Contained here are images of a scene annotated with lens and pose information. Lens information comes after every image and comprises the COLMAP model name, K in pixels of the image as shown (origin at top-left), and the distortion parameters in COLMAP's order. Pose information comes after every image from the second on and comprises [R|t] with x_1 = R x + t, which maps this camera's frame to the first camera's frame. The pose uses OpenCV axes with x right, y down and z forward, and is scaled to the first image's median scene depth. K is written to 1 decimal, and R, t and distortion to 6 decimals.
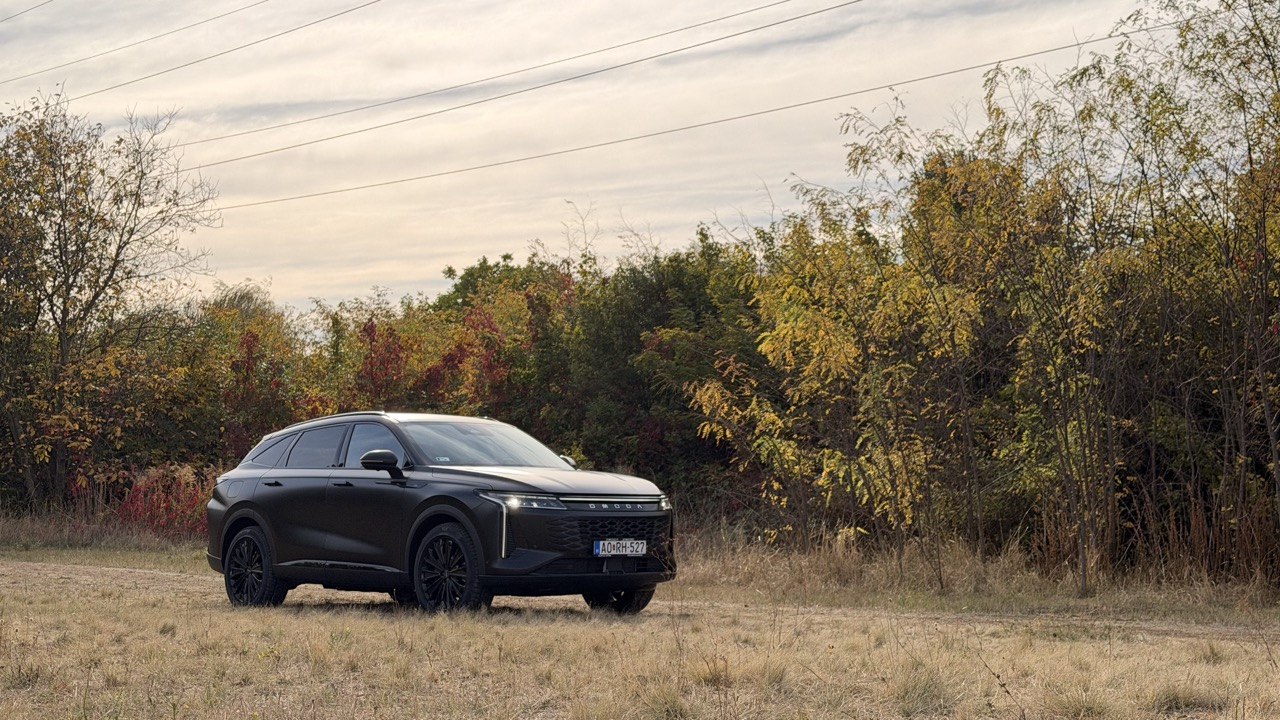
lens RADIAL K [[1657.0, 0, 643.3], [0, 1657.0, 360.1], [0, 0, 1]] dist [0.299322, 0.000000]
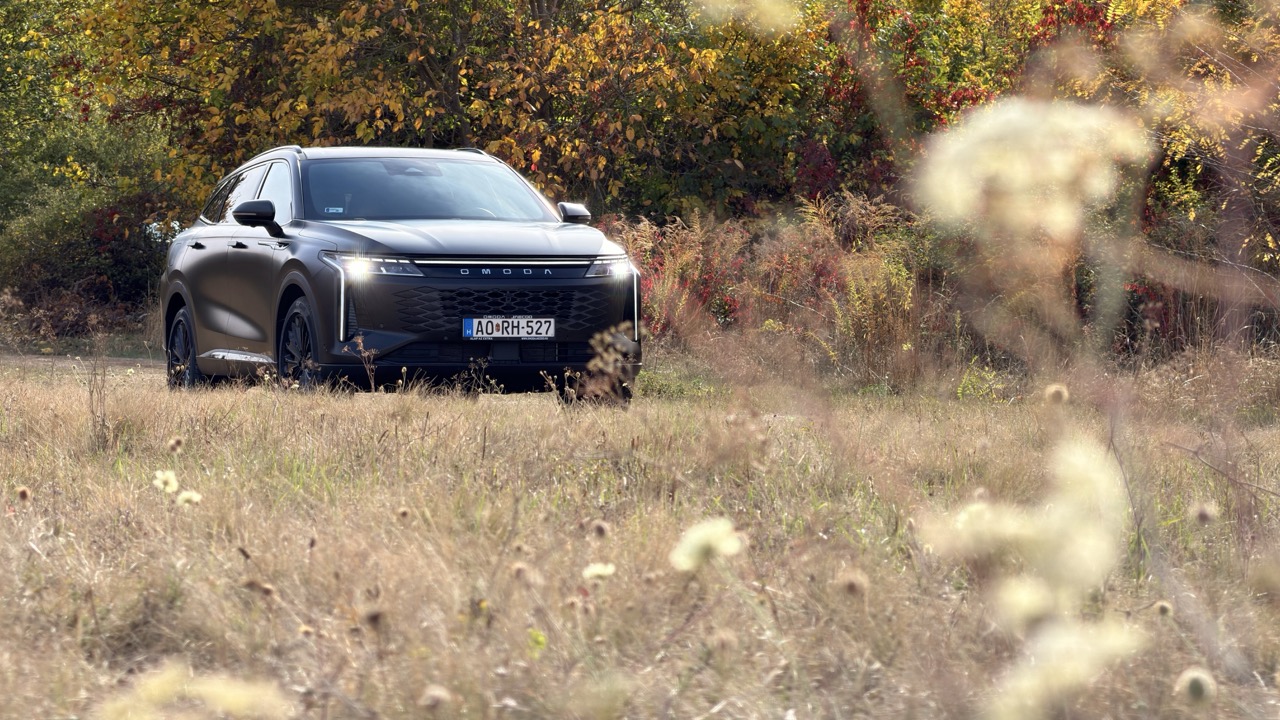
lens RADIAL K [[3701.5, 0, 640.7], [0, 3701.5, 358.8], [0, 0, 1]] dist [1.012186, 0.000000]
pose [[0.916158, -0.005481, -0.400779, 0.685260], [0.045623, 0.994834, 0.090688, -0.018063], [0.398211, -0.101369, 0.911675, -0.453765]]
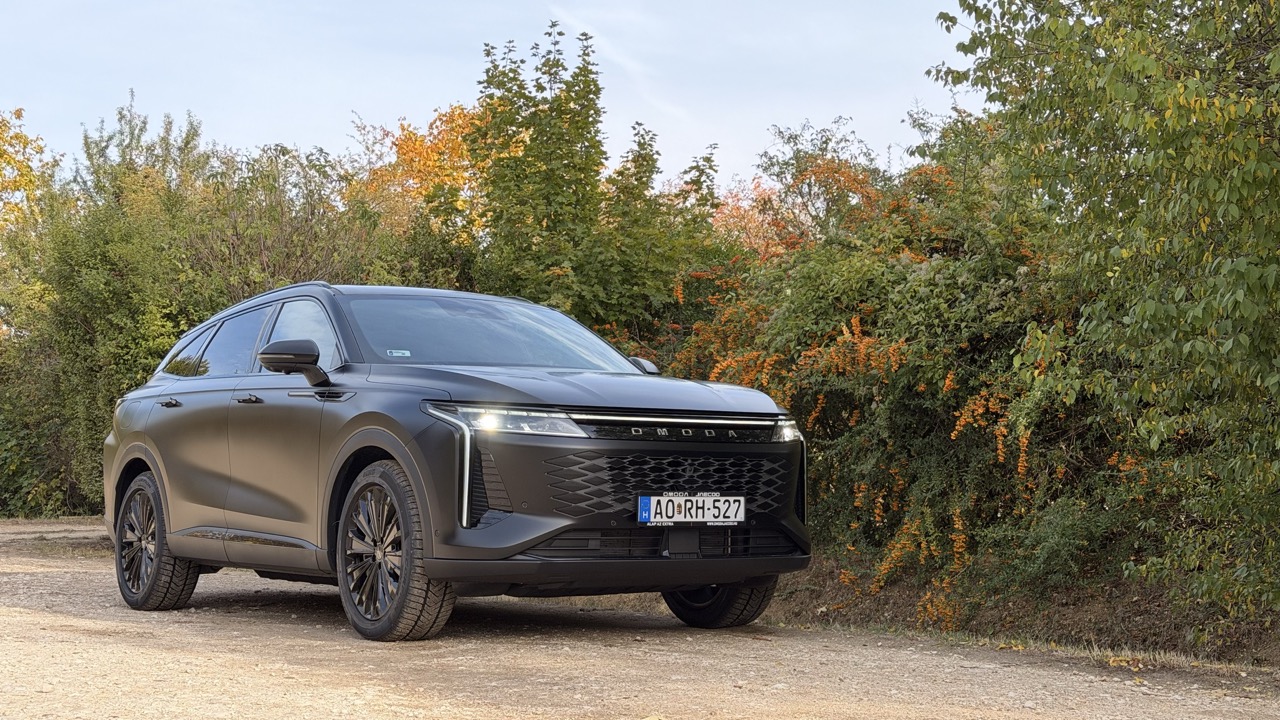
lens RADIAL K [[1657.0, 0, 633.7], [0, 1657.0, 361.1], [0, 0, 1]] dist [0.299322, 0.000000]
pose [[0.988616, -0.007747, -0.150261, 0.047677], [0.010769, 0.999756, 0.019308, 0.054616], [0.150075, -0.020706, 0.988458, 0.469984]]
